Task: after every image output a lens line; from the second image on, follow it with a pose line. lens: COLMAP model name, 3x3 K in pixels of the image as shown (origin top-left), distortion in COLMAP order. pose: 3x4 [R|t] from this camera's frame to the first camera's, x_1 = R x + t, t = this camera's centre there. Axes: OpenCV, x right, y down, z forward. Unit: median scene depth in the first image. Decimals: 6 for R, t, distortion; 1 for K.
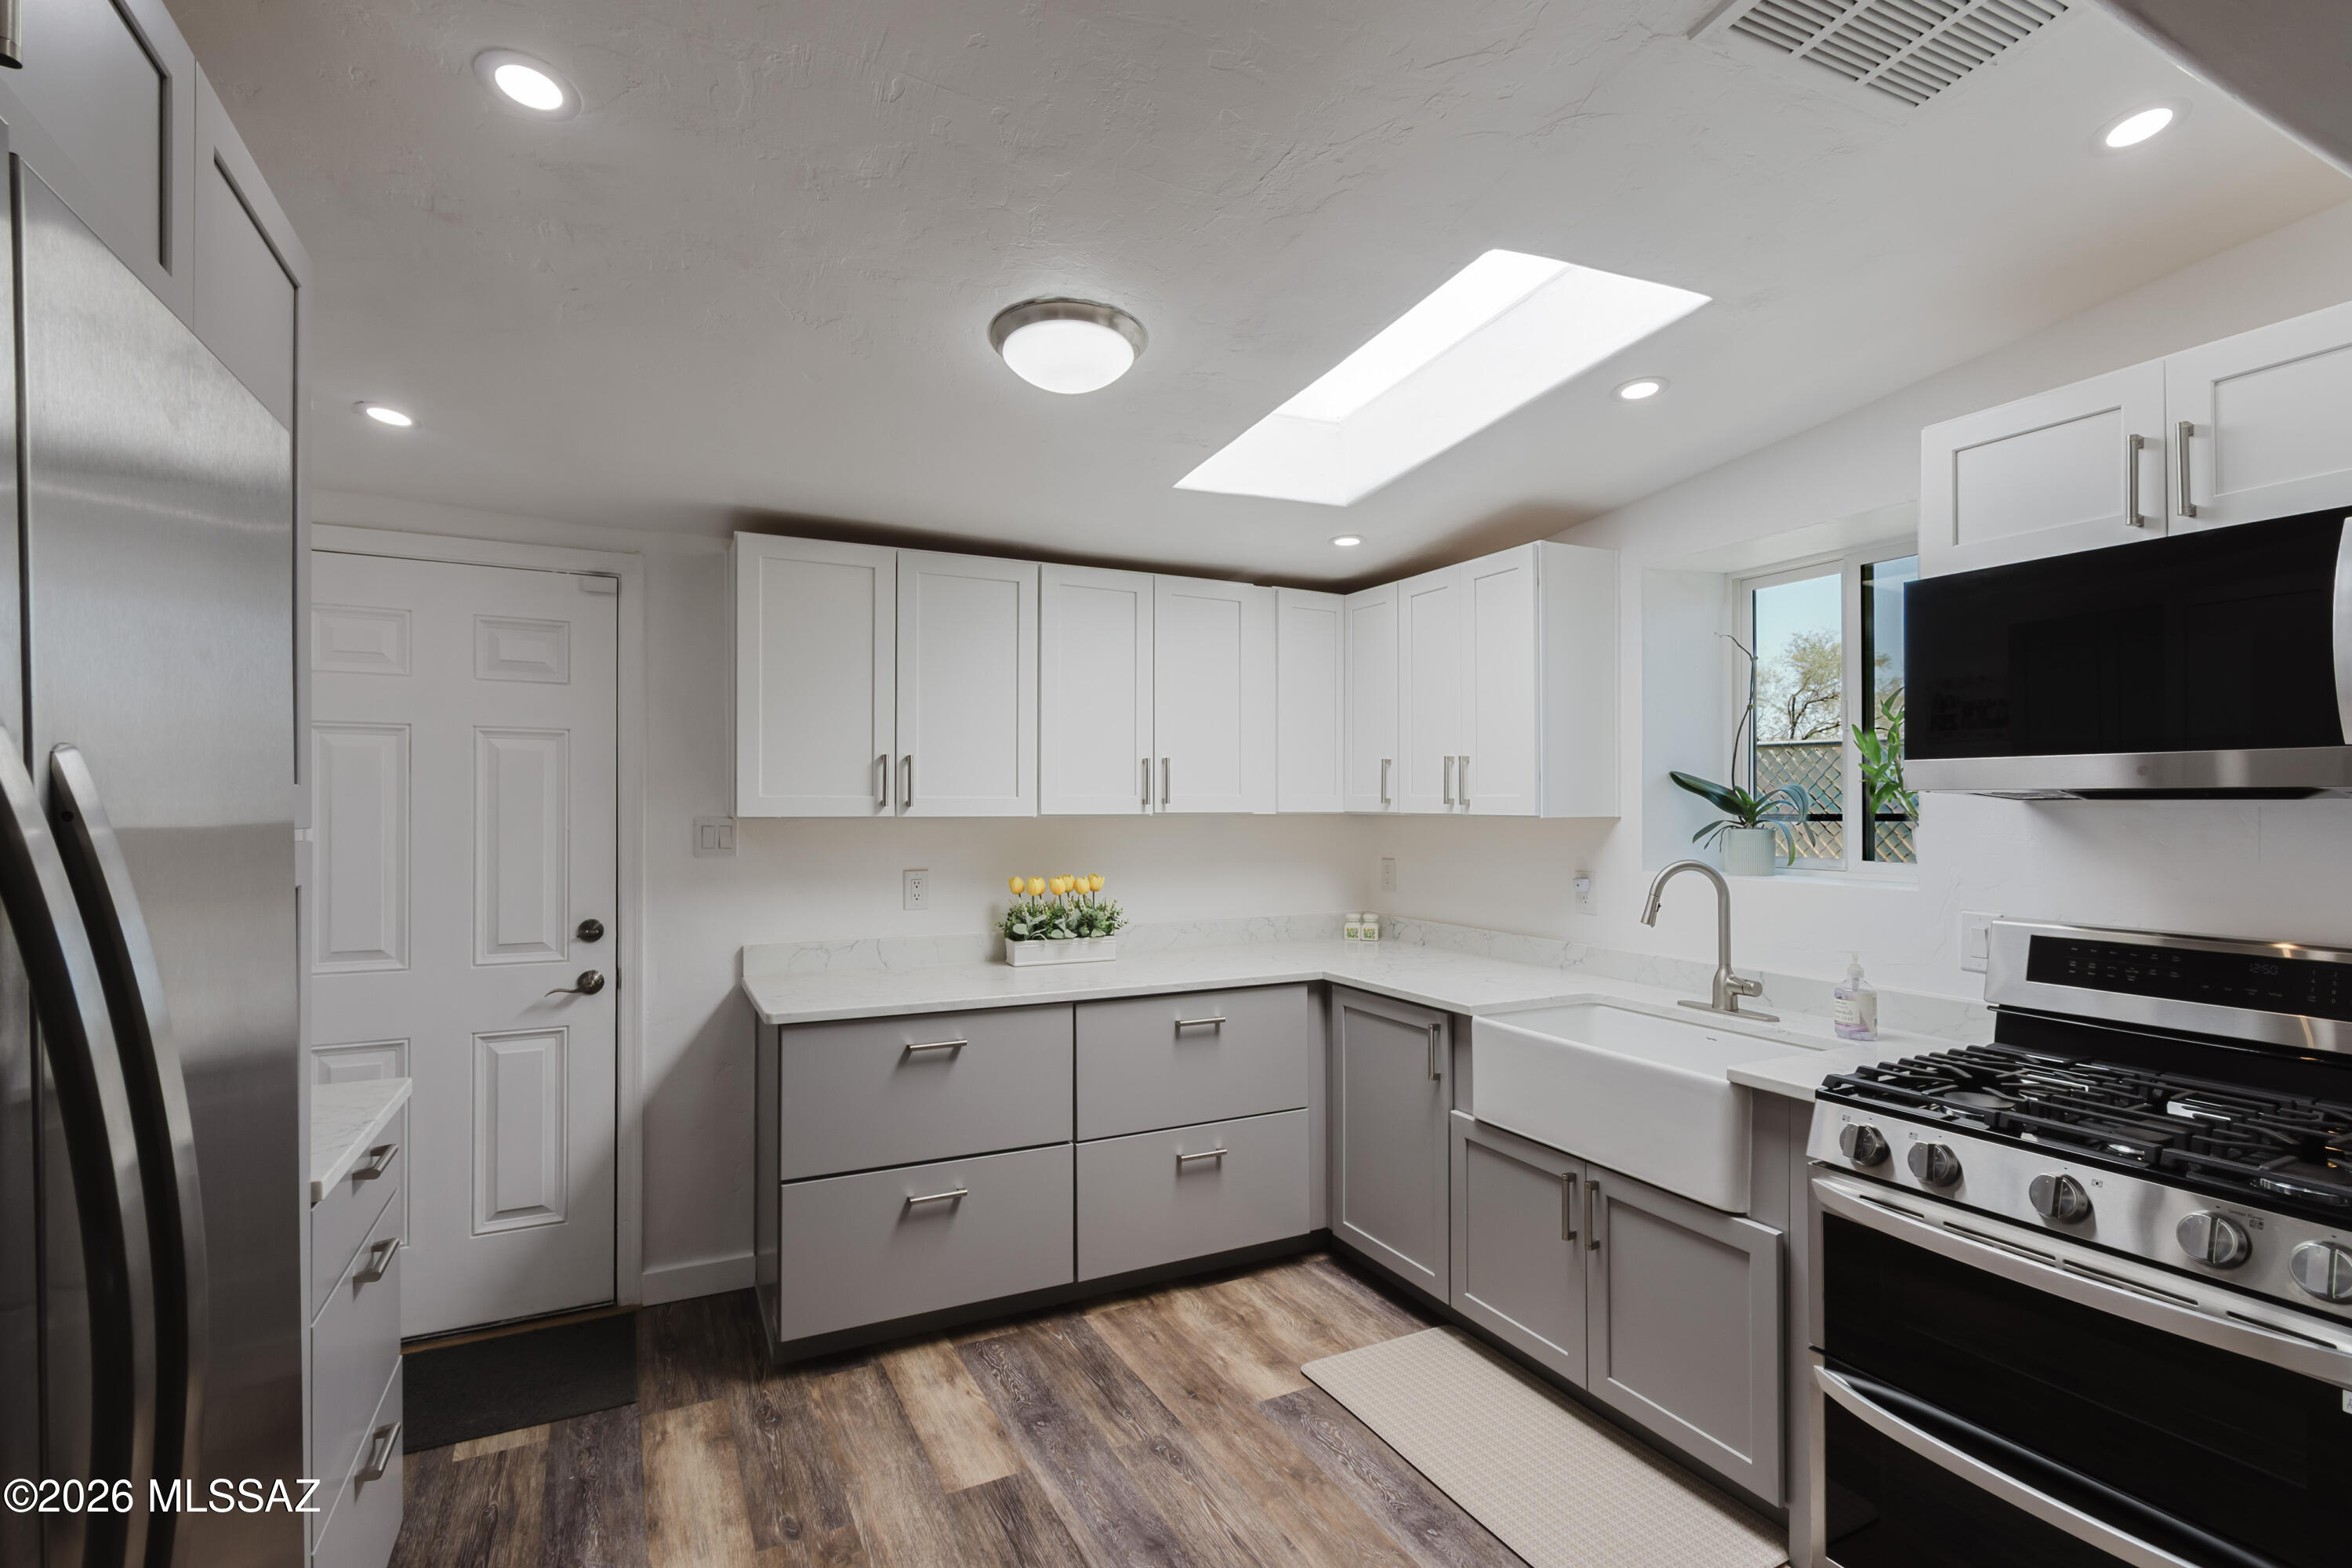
lens RADIAL K [[1130.8, 0, 1172.3], [0, 1130.8, 808.1], [0, 0, 1]] dist [-0.000066, 0.000965]
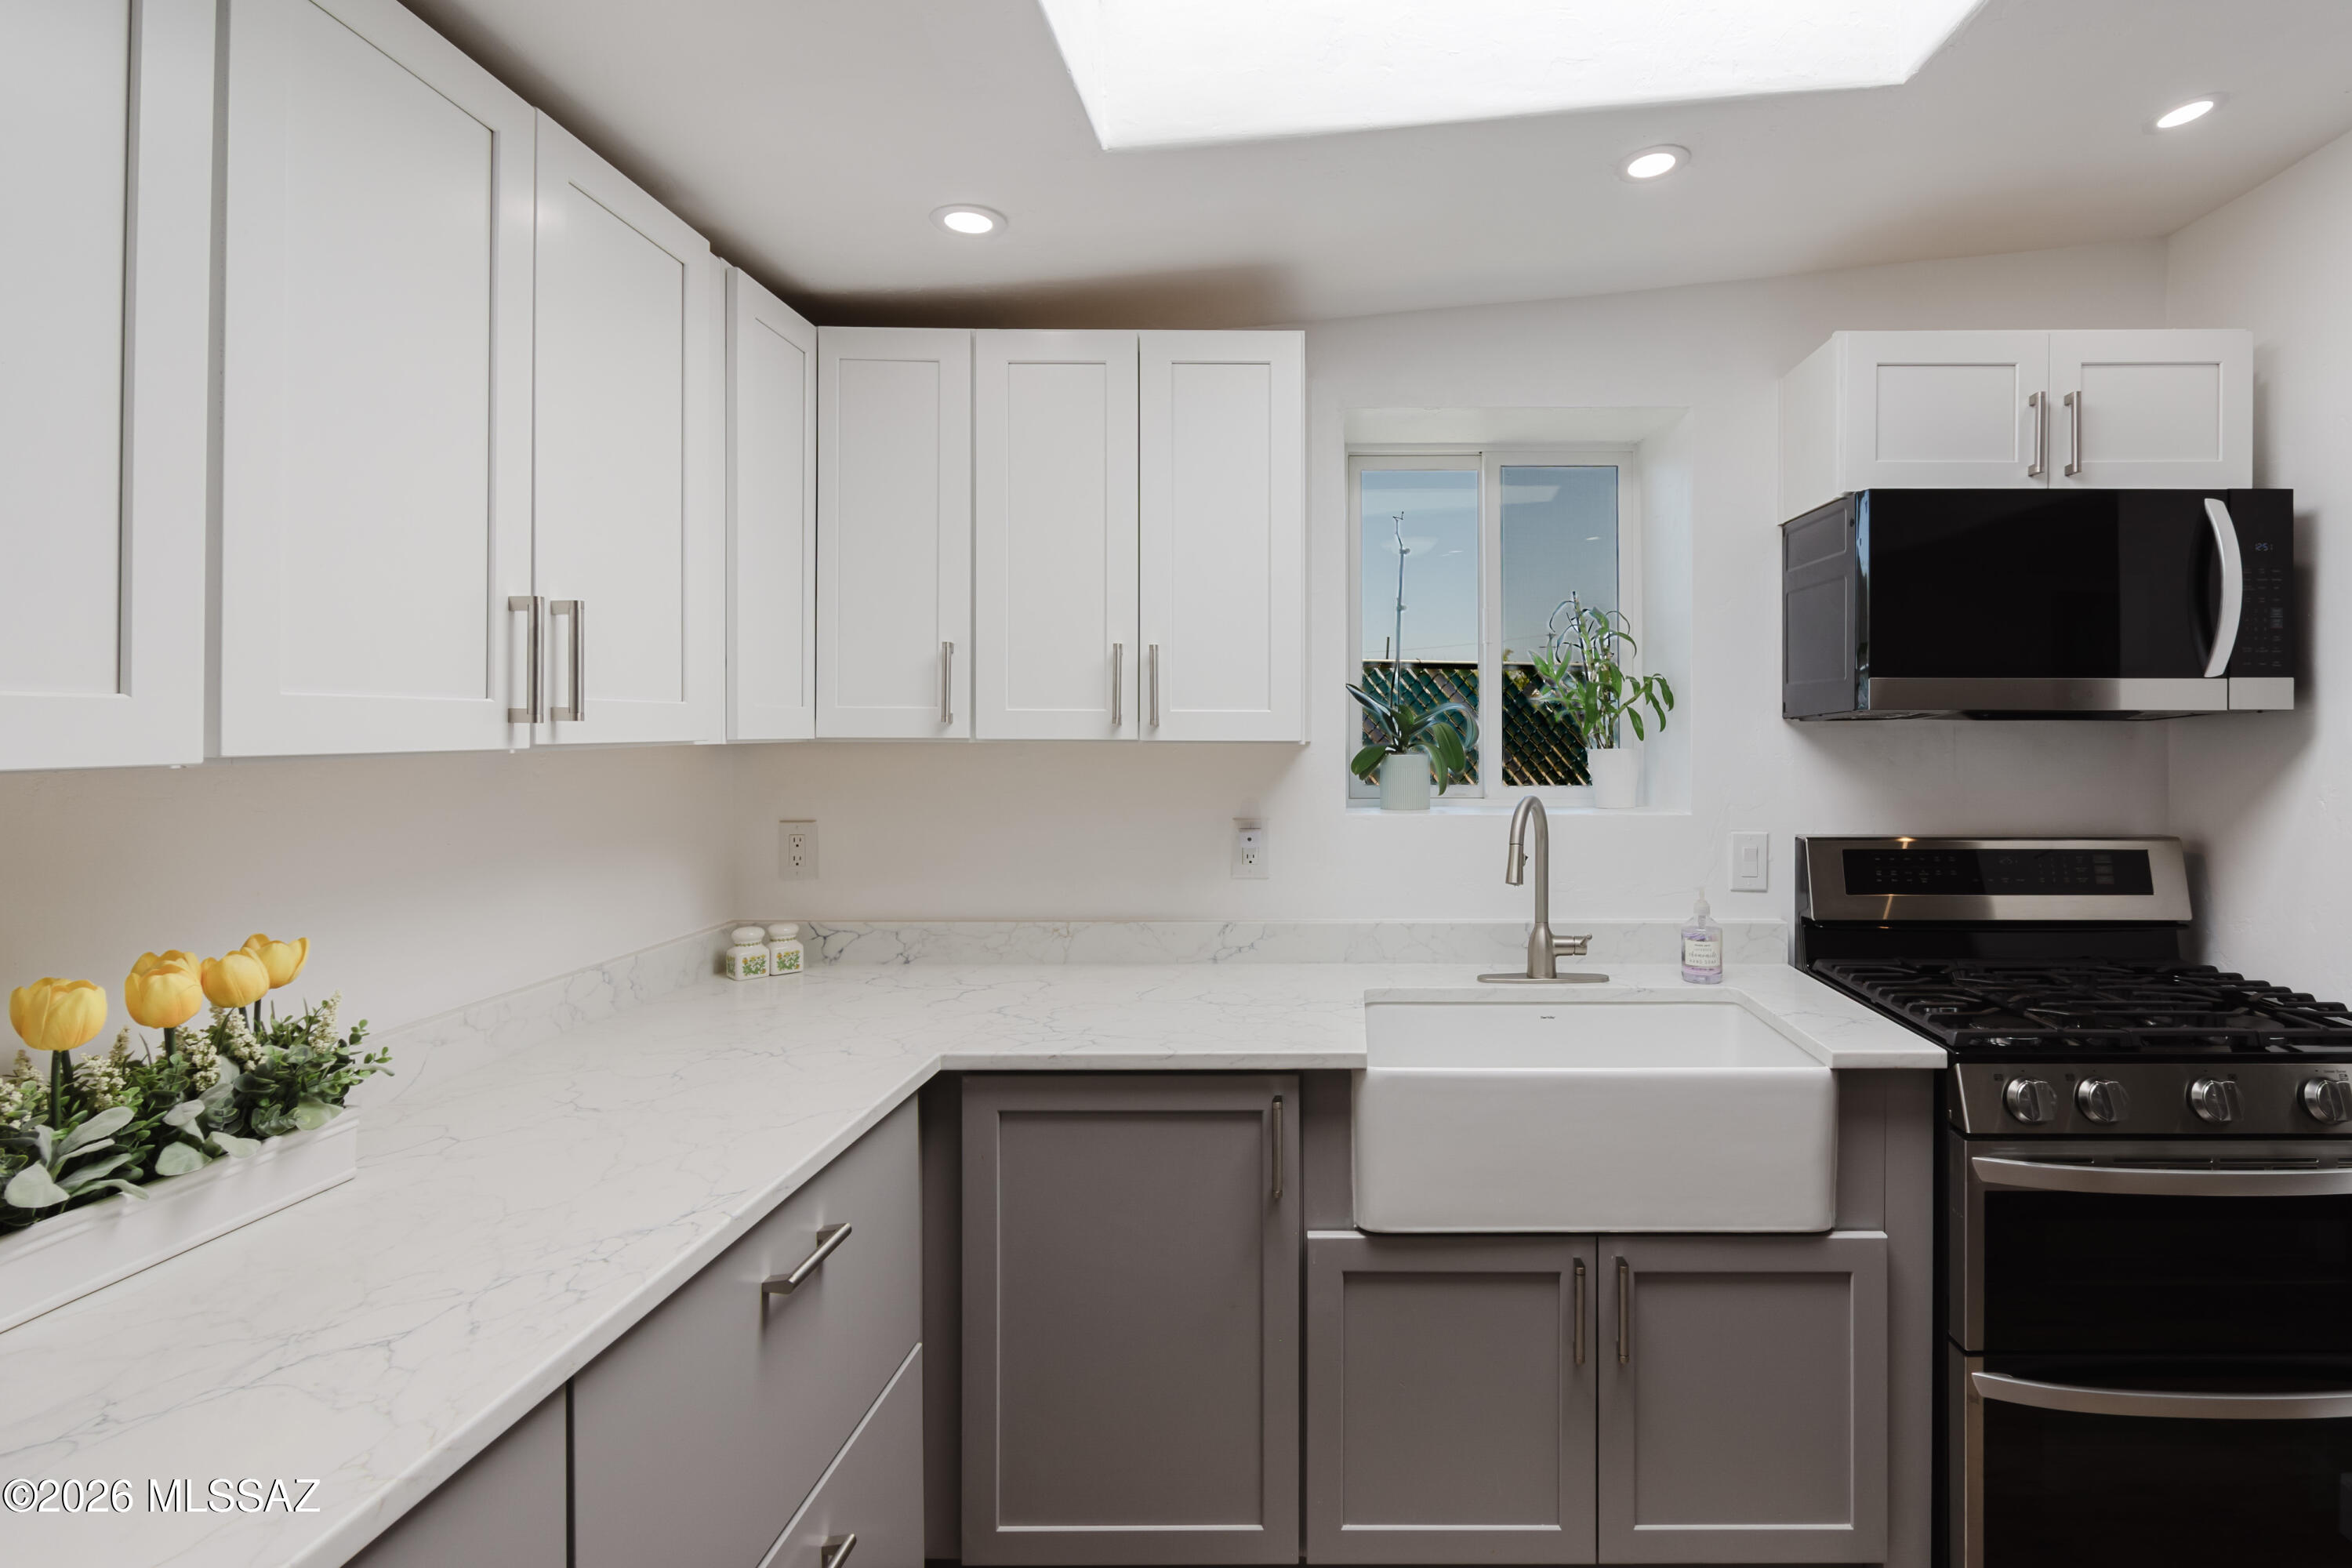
lens RADIAL K [[1124.3, 0, 1176.0], [0, 1124.3, 729.6], [0, 0, 1]] dist [0.000052, 0.000163]
pose [[0.431056, 0.001394, 0.902324, -0.329476], [0.003691, 0.999988, -0.003308, 0.001913], [-0.902318, 0.004756, 0.431045, 0.828398]]
